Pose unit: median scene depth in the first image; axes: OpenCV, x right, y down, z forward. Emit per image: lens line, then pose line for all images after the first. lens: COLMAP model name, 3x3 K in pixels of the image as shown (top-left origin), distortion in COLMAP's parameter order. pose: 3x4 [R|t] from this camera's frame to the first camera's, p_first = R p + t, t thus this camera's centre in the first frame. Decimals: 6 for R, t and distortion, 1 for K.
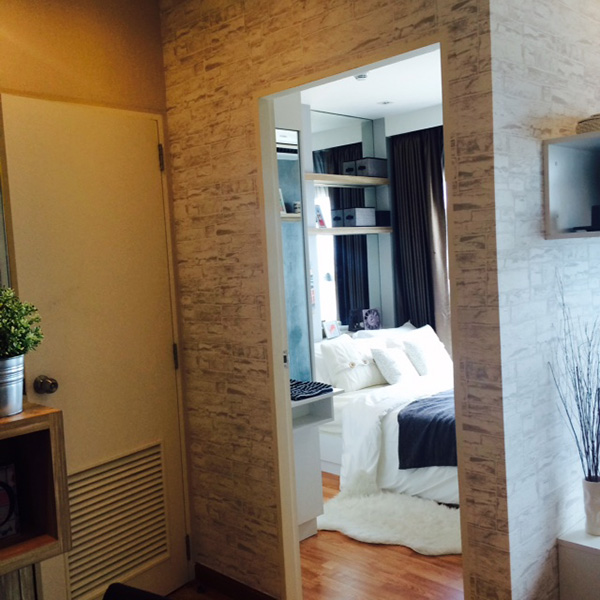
lens RADIAL K [[713.0, 0, 300.5], [0, 713.0, 298.8], [0, 0, 1]] dist [0.031687, 0.000000]
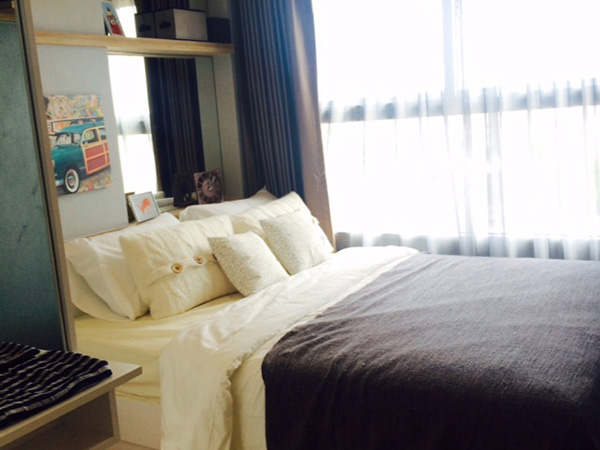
lens RADIAL K [[684.0, 0, 299.7], [0, 684.0, 221.8], [0, 0, 1]] dist [0.033562, 0.000000]
pose [[0.974193, -0.053269, 0.219339, 0.049374], [0.034442, 0.995455, 0.088787, 0.008990], [-0.223072, -0.078941, 0.971600, 0.436619]]
